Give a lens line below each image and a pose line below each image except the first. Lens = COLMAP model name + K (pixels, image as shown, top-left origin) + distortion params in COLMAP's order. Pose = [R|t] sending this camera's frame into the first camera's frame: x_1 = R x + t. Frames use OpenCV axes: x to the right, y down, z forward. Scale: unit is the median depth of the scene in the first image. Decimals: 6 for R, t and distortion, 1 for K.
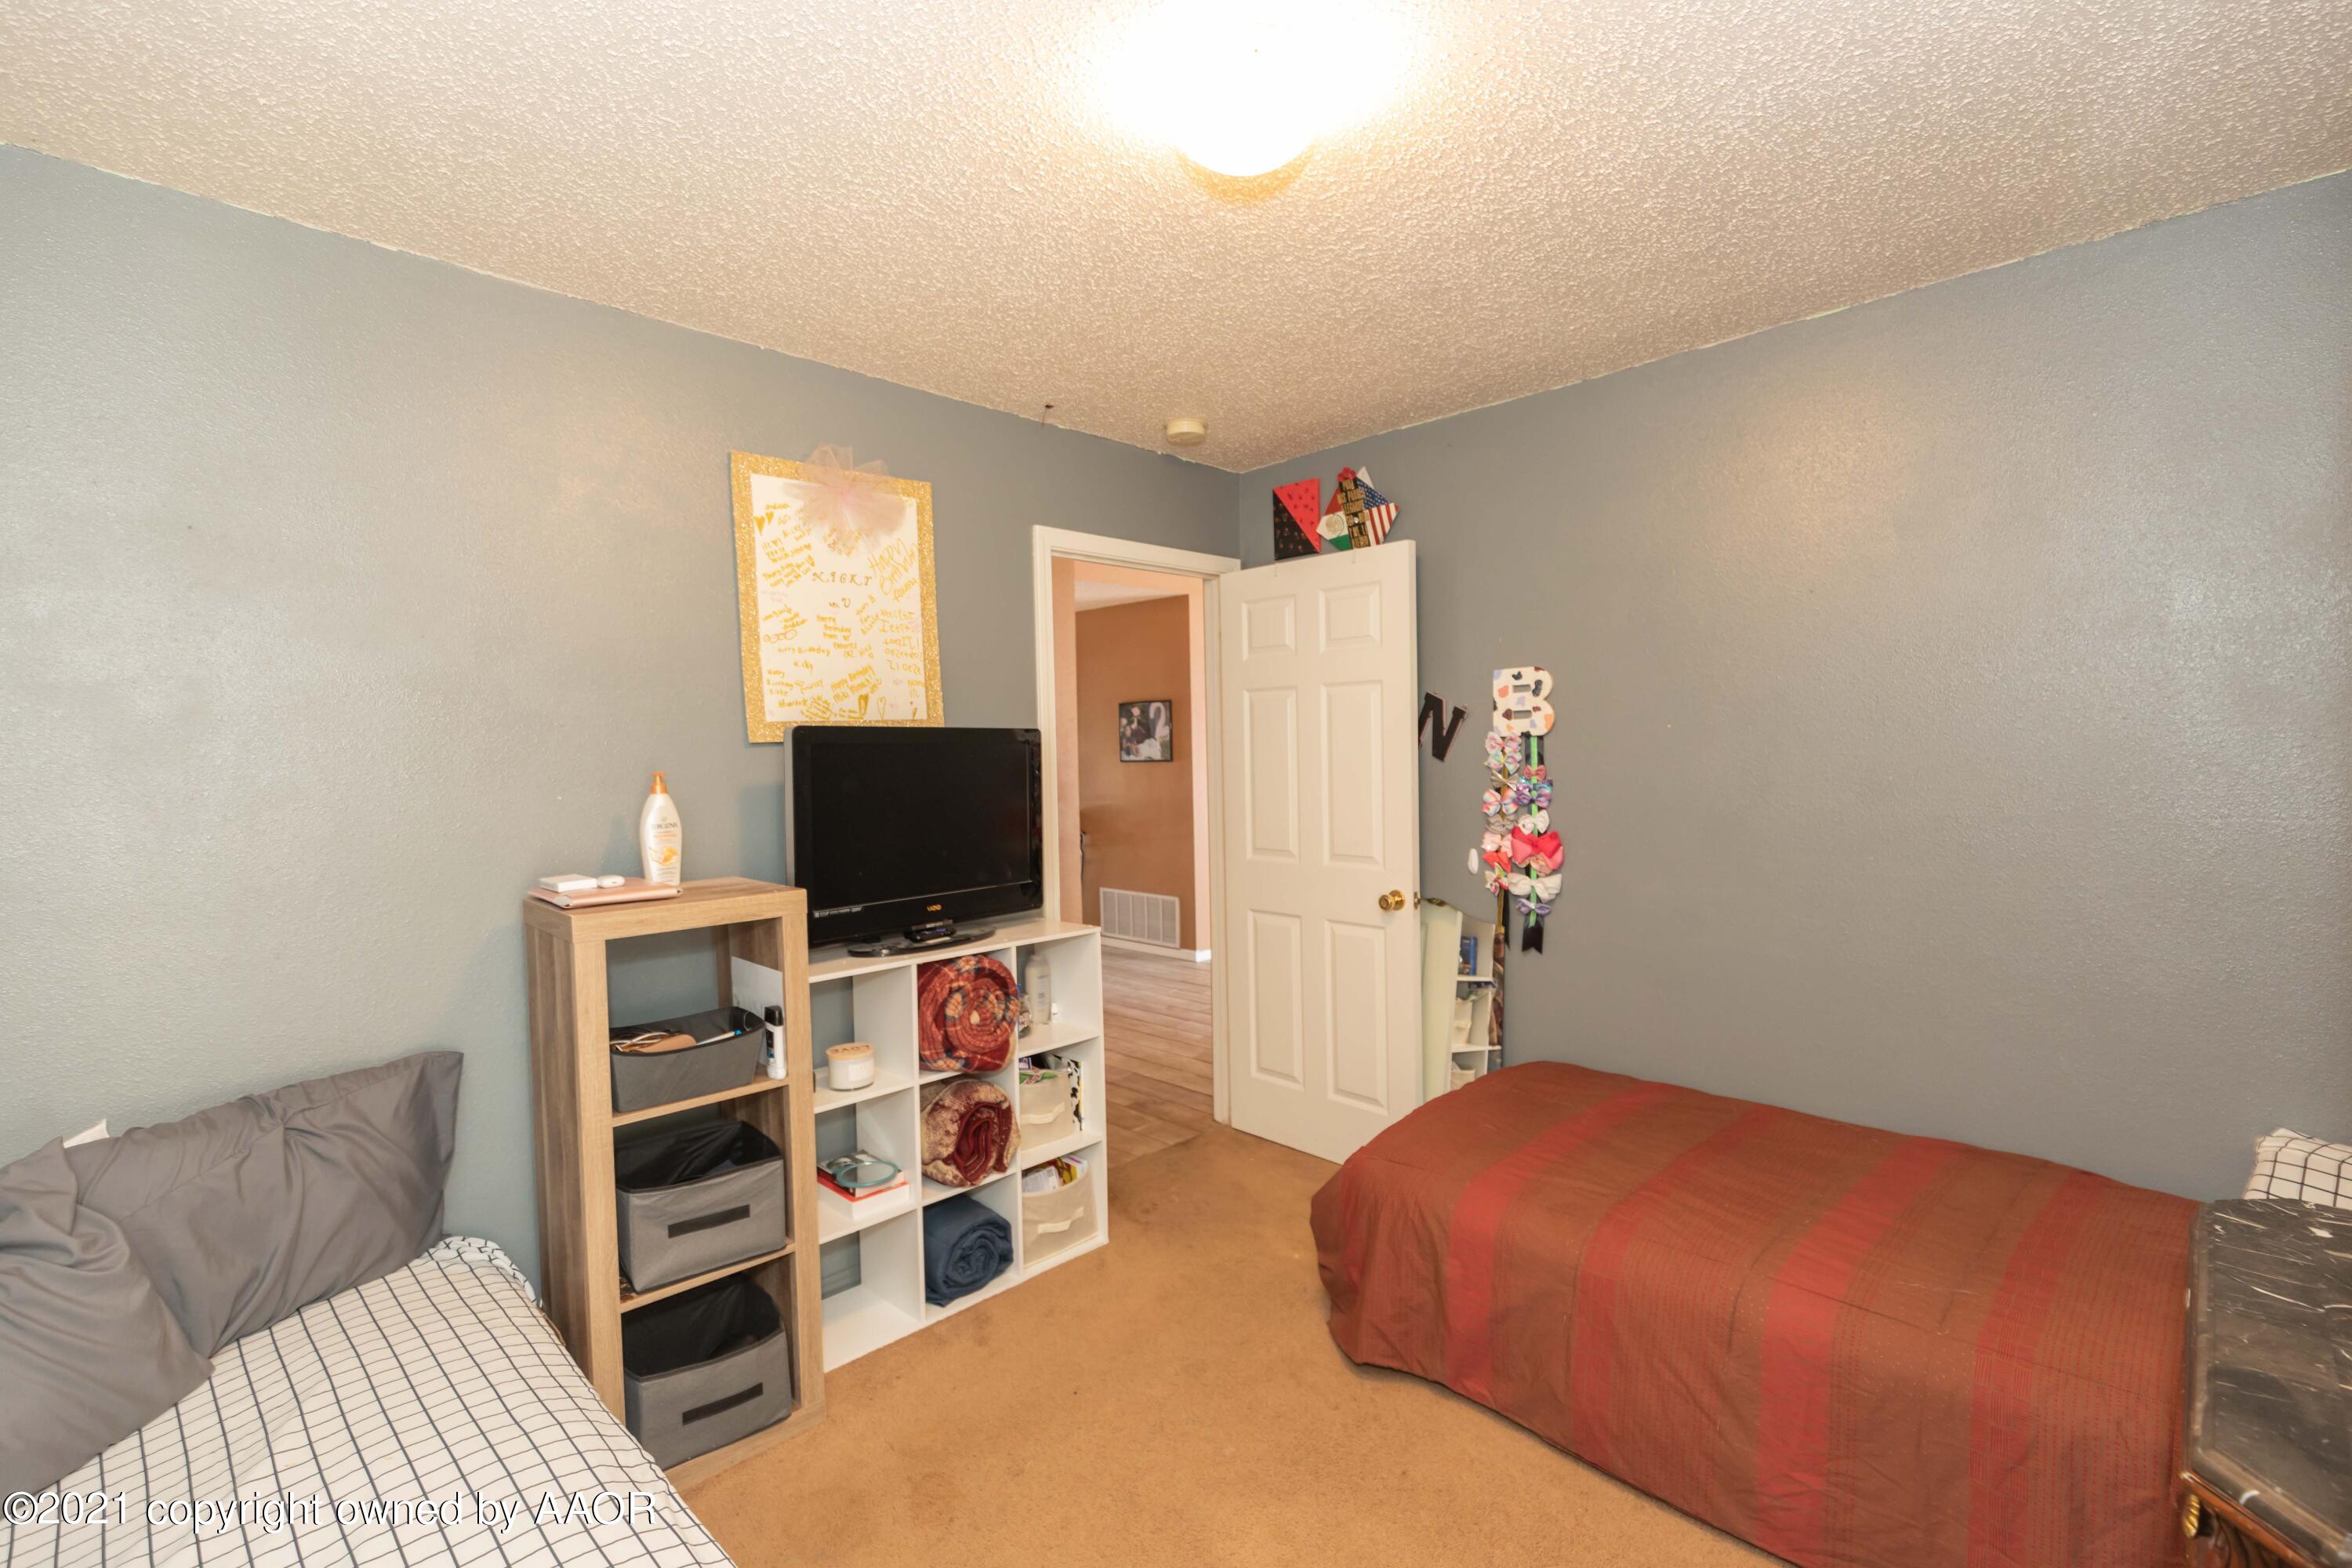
lens RADIAL K [[1068.4, 0, 1191.1], [0, 1068.4, 784.2], [0, 0, 1]] dist [0.002620, -0.000629]
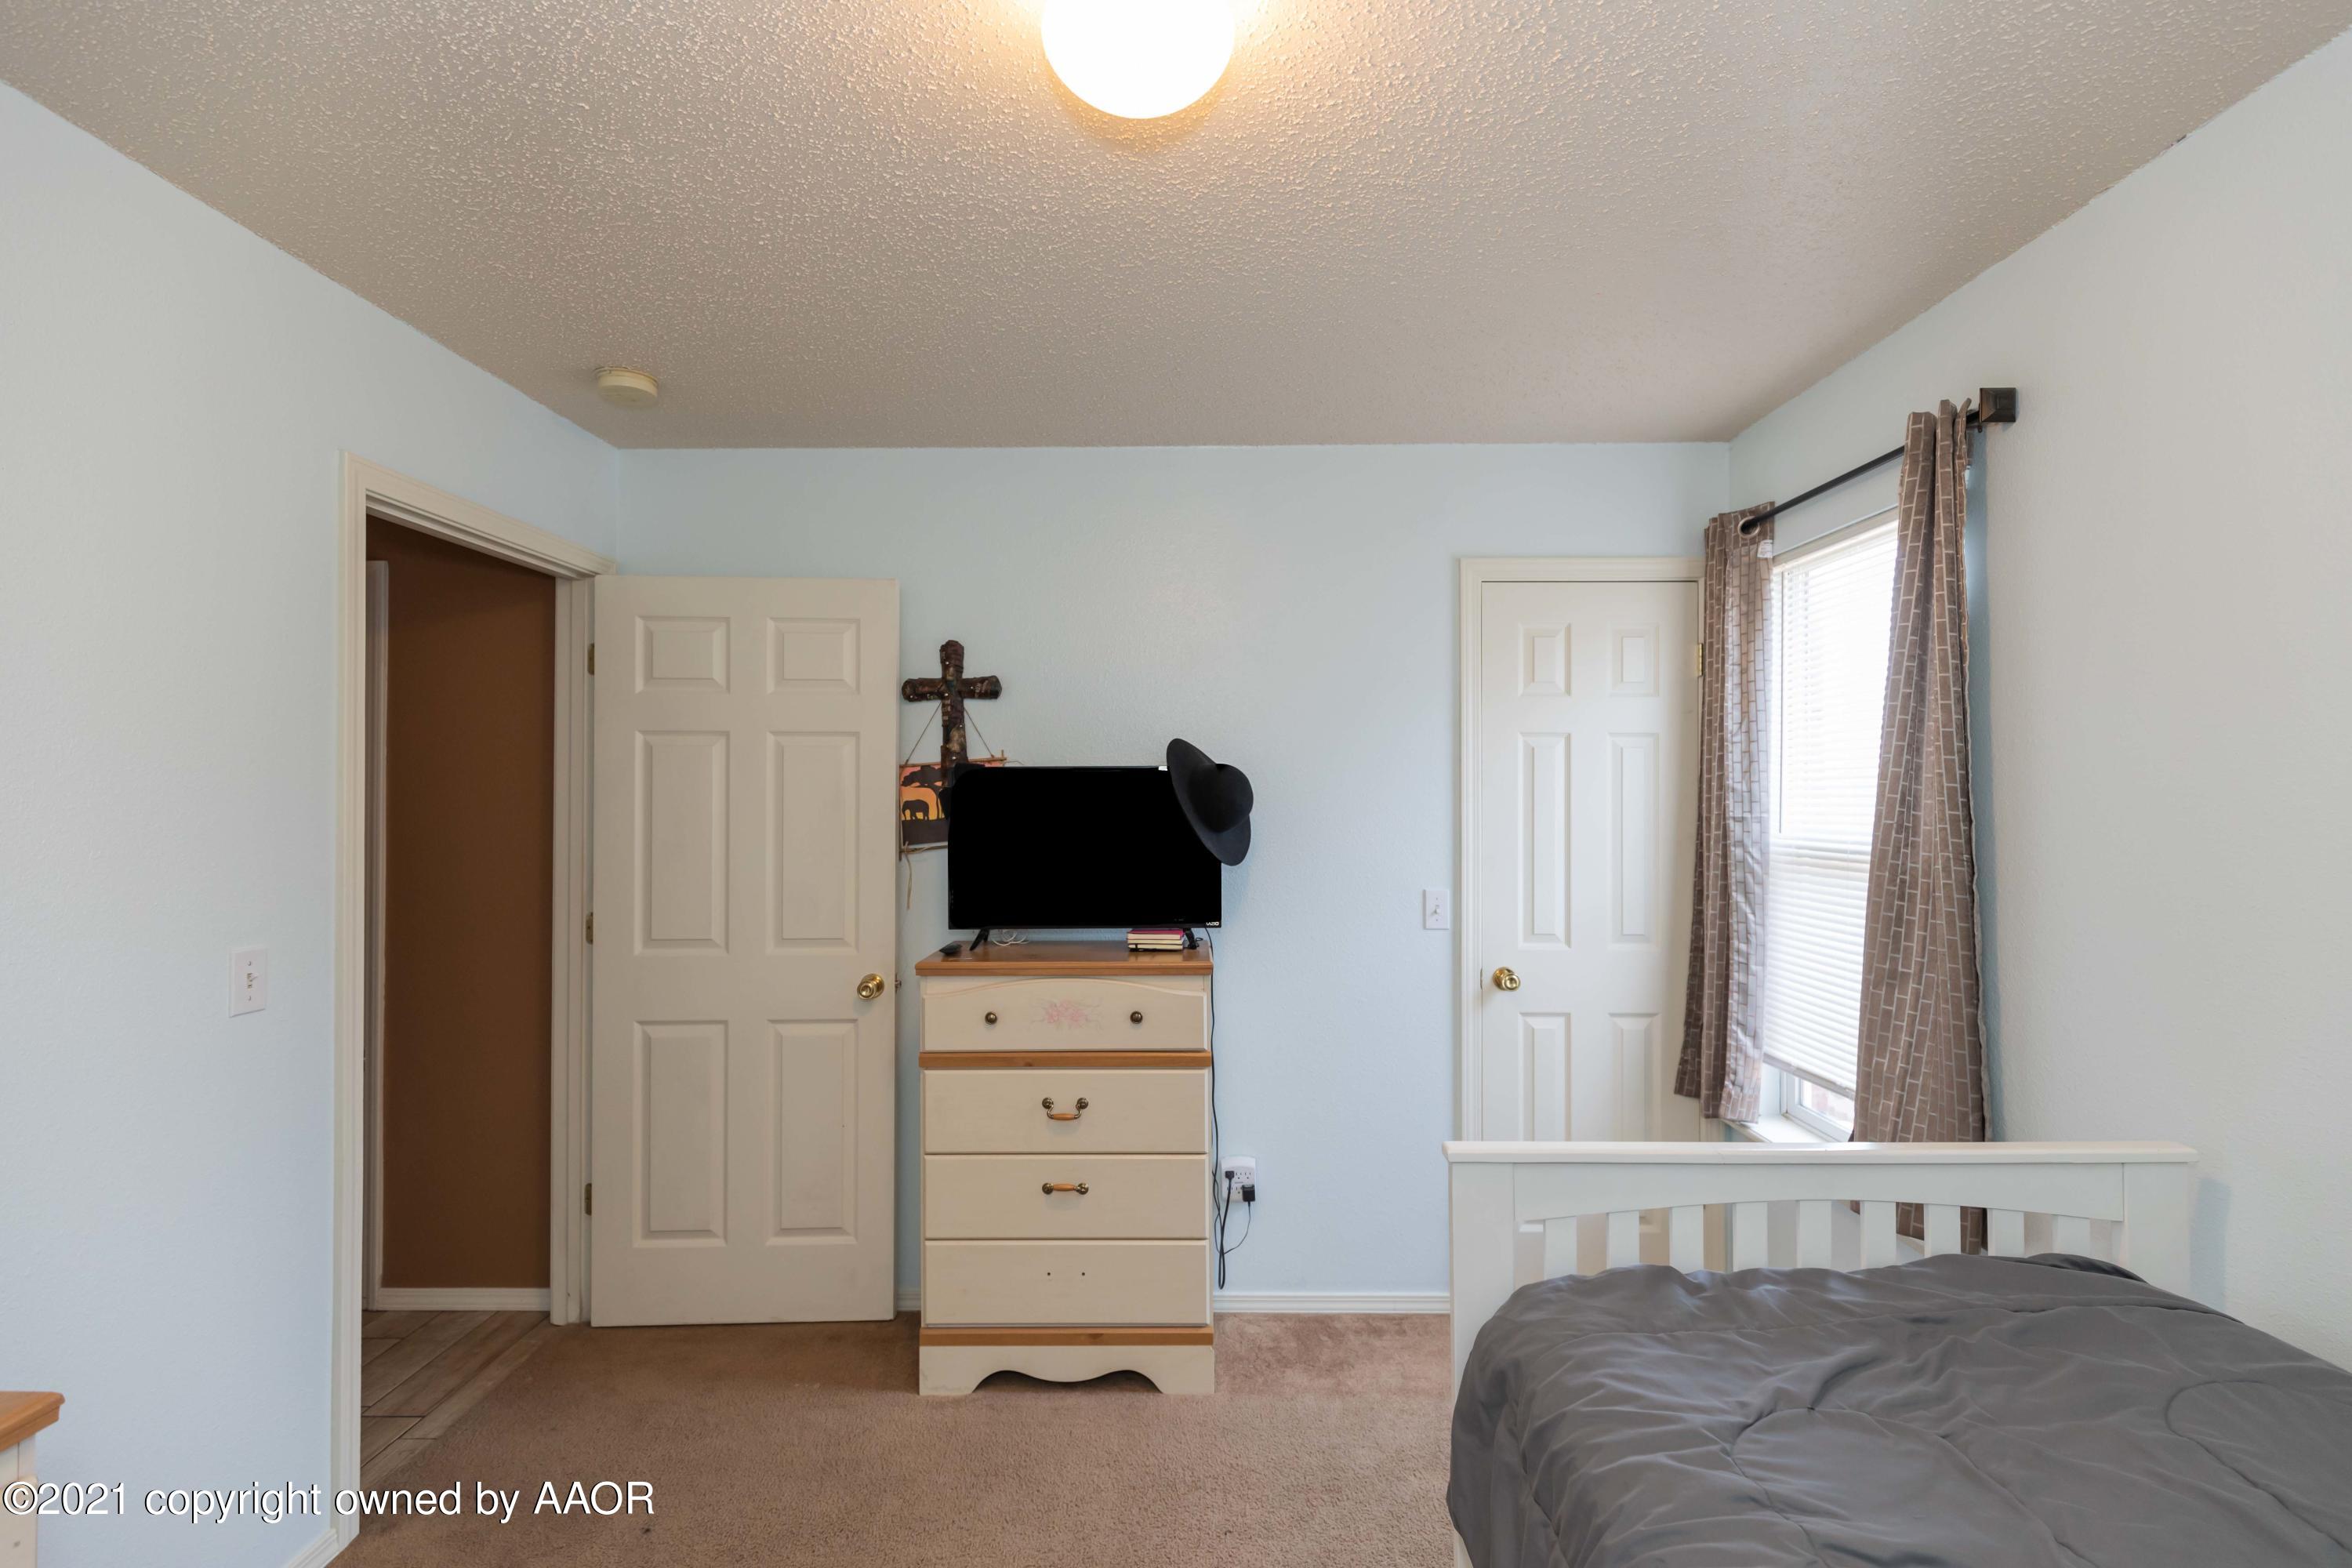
lens RADIAL K [[1034.8, 0, 1176.0], [0, 1034.8, 784.0], [0, 0, 1]] dist [0.000920, -0.000938]
pose [[0.678630, 0.026734, 0.733993, -0.246826], [0.018209, 0.998418, -0.053201, -0.005506], [-0.734254, 0.049469, 0.677070, 0.230093]]
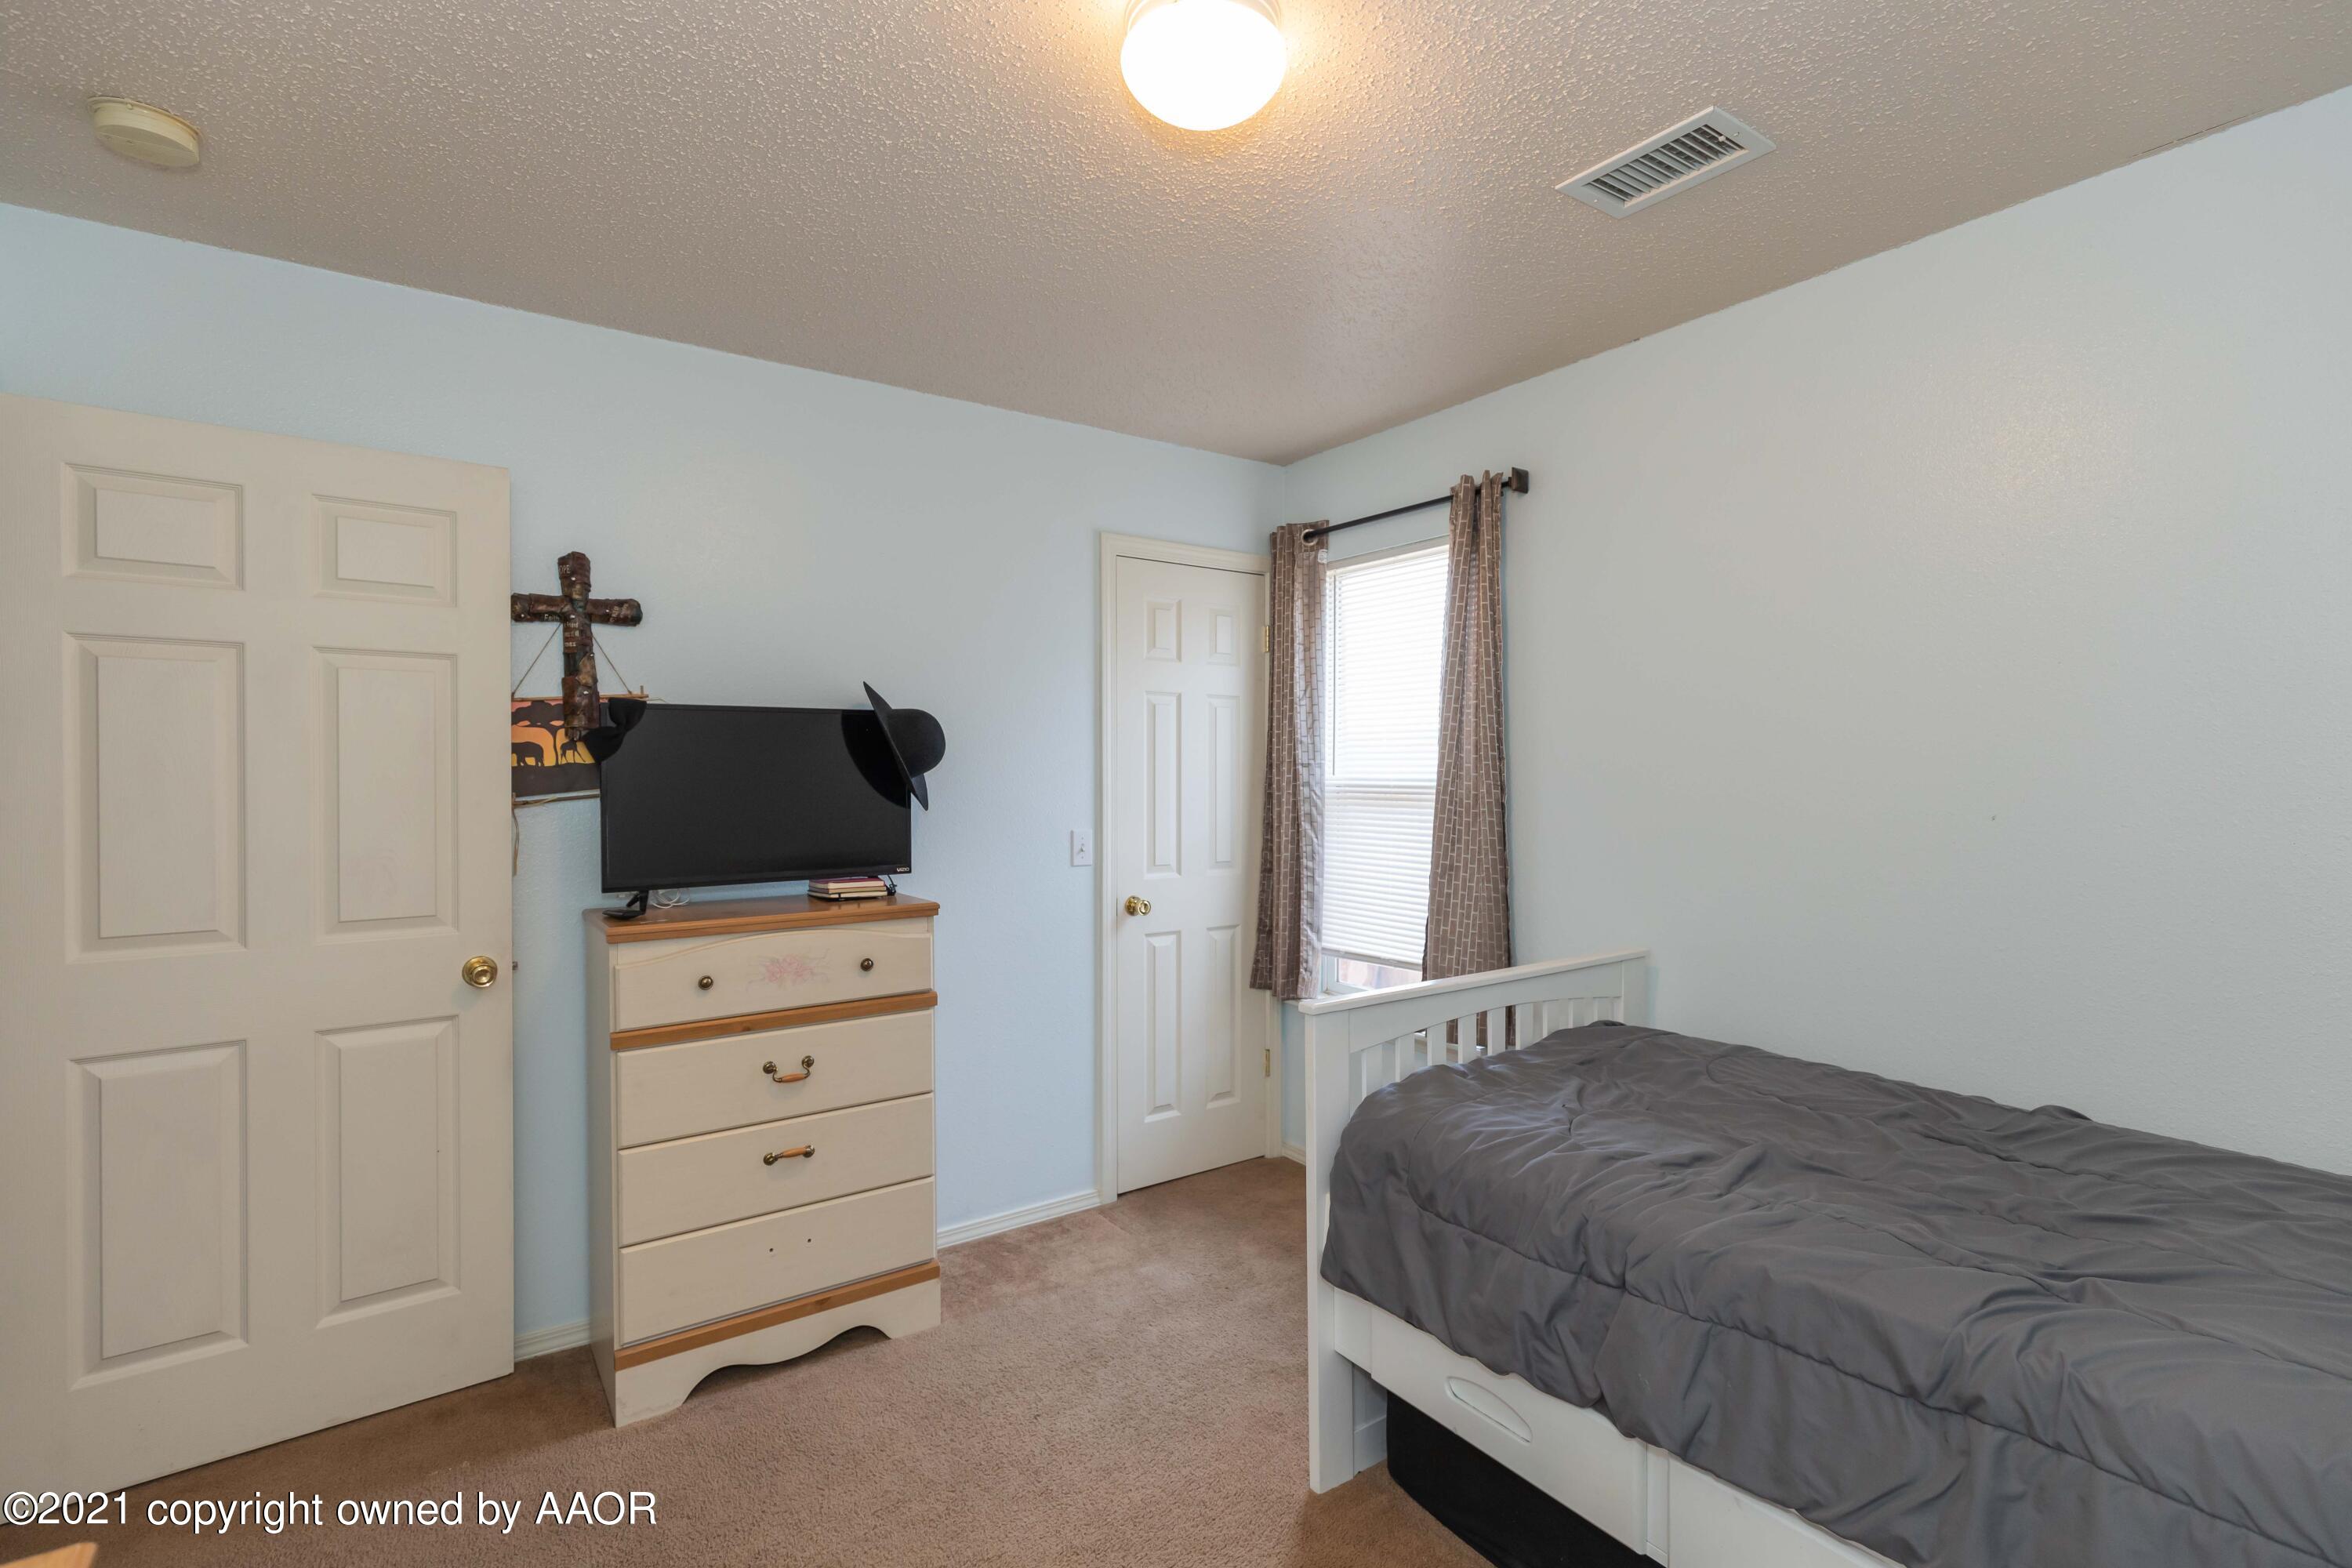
lens RADIAL K [[1069.1, 0, 1164.7], [0, 1069.1, 772.9], [0, 0, 1]] dist [0.001134, -0.000774]
pose [[0.134883, 0.015139, 0.990746, -0.418099], [0.038115, 0.999064, -0.020456, 0.009927], [-0.990128, 0.040522, 0.134180, 0.434156]]
